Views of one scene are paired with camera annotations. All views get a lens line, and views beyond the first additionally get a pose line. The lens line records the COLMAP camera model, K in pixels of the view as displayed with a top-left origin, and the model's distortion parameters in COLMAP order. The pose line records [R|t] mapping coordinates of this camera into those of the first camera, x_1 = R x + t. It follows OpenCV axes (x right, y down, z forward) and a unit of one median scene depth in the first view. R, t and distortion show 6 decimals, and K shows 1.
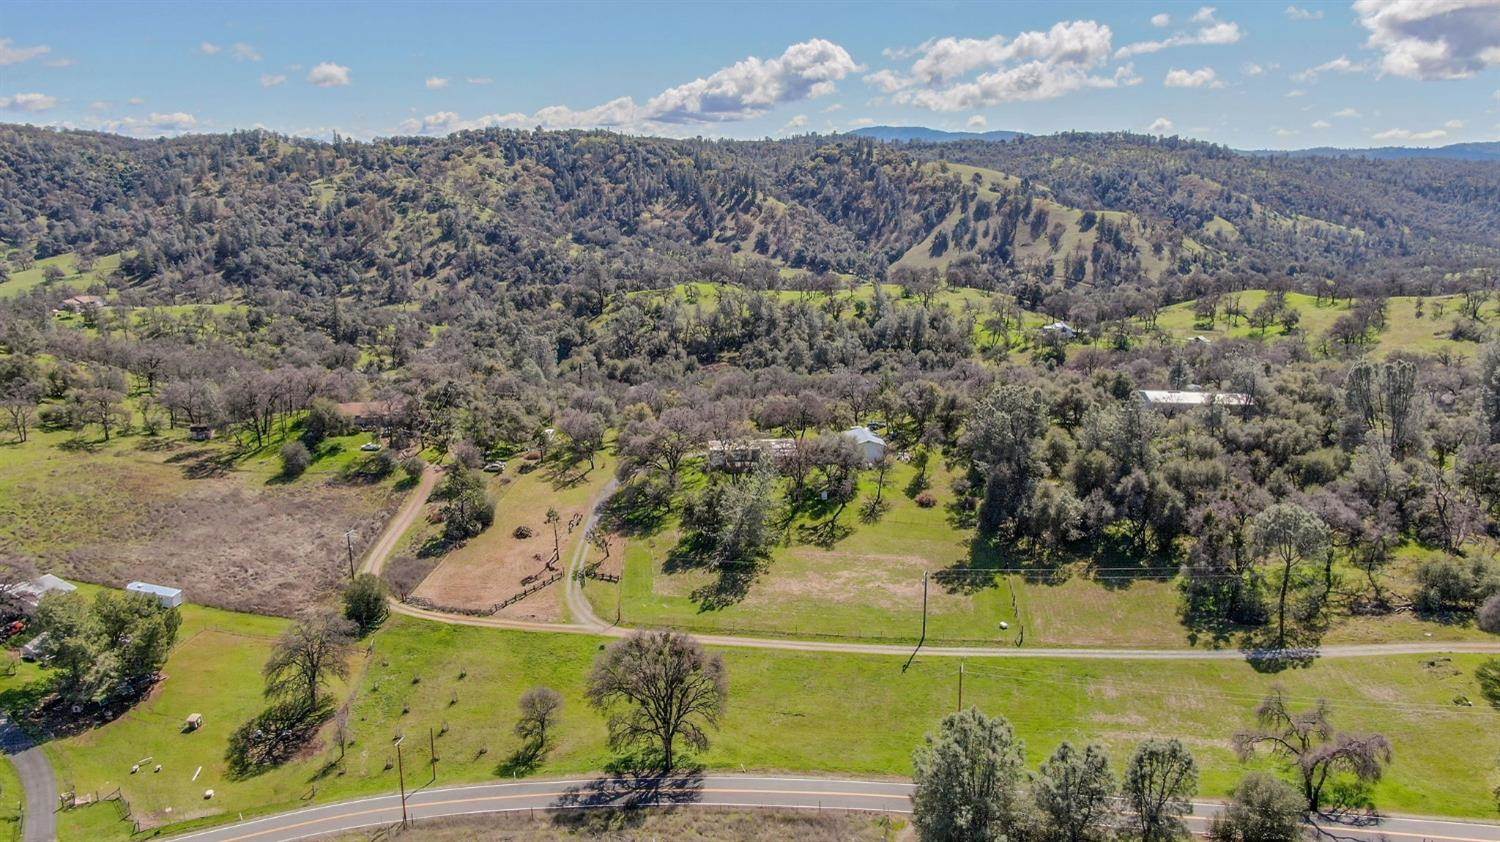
lens RADIAL K [[1078.8, 0, 753.9], [0, 1078.8, 423.0], [0, 0, 1]] dist [-0.021132, 0.014776]
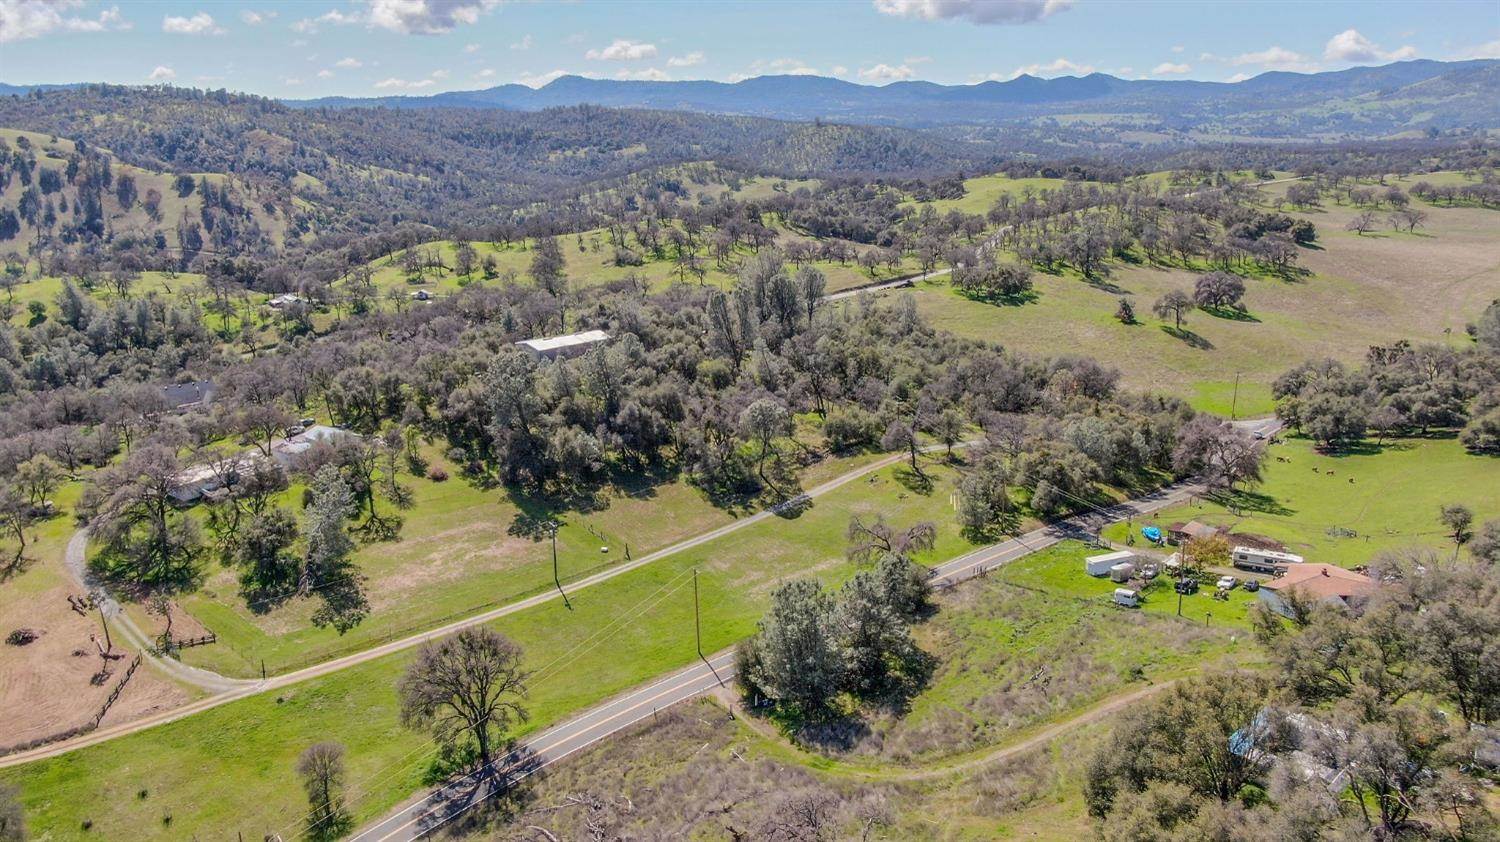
lens RADIAL K [[1078.8, 0, 753.9], [0, 1078.8, 423.0], [0, 0, 1]] dist [-0.021132, 0.014776]
pose [[0.669421, -0.216960, 0.710496, -0.066088], [0.185397, 0.974932, 0.123030, -0.008988], [-0.719377, 0.049365, 0.692863, 0.006680]]
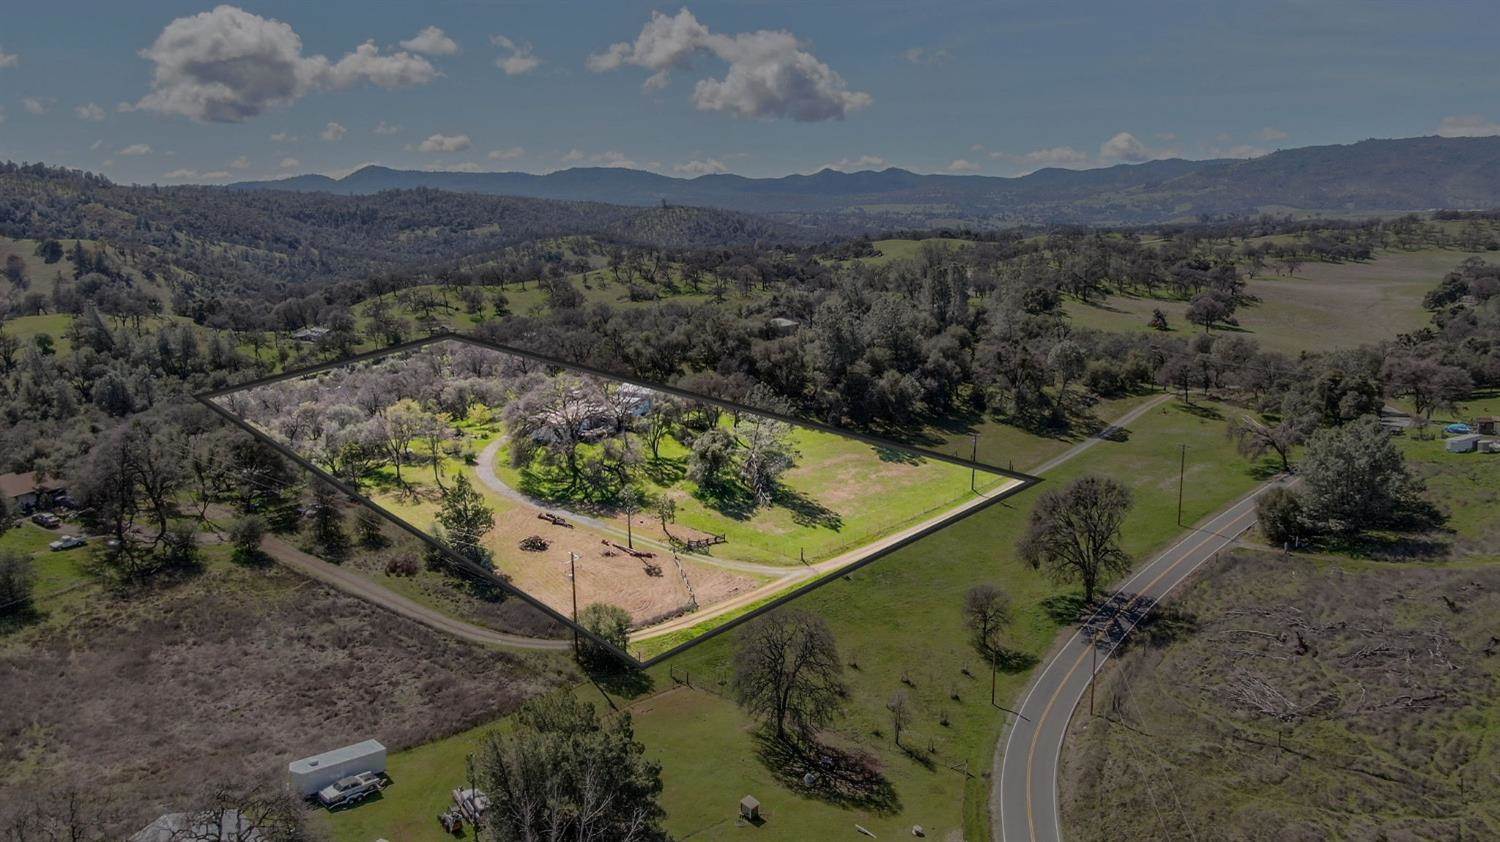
lens RADIAL K [[1078.8, 0, 753.9], [0, 1078.8, 423.0], [0, 0, 1]] dist [-0.021132, 0.014776]
pose [[0.528104, -0.176631, 0.830607, -0.132252], [0.205616, 0.975620, 0.076736, -0.002129], [-0.823910, 0.130261, 0.551547, 0.073151]]
